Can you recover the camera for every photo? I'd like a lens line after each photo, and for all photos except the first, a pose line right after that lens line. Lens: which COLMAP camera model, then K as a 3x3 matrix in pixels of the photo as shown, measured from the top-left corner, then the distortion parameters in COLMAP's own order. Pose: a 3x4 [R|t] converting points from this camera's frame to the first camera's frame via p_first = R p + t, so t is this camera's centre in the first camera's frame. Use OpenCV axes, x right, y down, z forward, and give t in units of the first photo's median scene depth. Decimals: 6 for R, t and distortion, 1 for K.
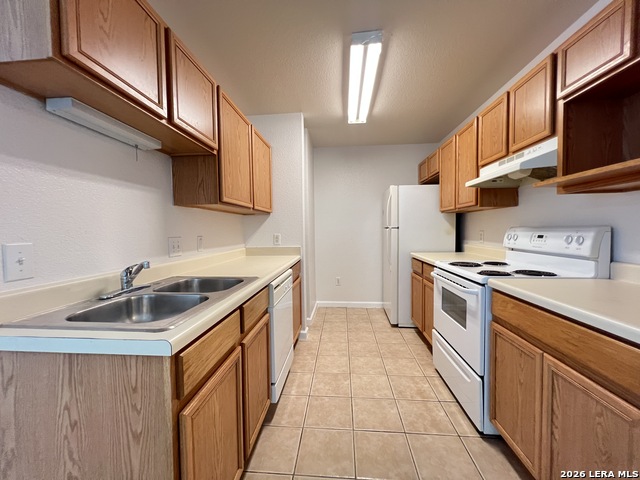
lens RADIAL K [[257.1, 0, 318.3], [0, 257.1, 239.9], [0, 0, 1]] dist [-0.002683, 0.000044]
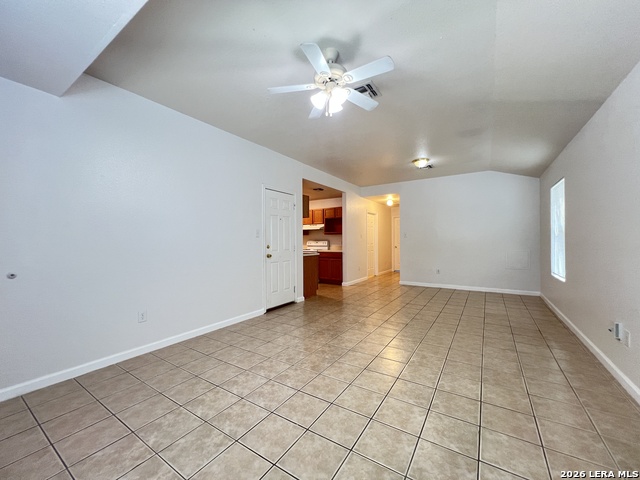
lens RADIAL K [[257.1, 0, 320.0], [0, 257.1, 234.1], [0, 0, 1]] dist [-0.002683, 0.000044]
pose [[0.465417, 0.036903, 0.884322, -1.267486], [0.031209, 0.997825, -0.058064, 0.042251], [-0.884541, 0.054622, 0.463253, -0.478968]]
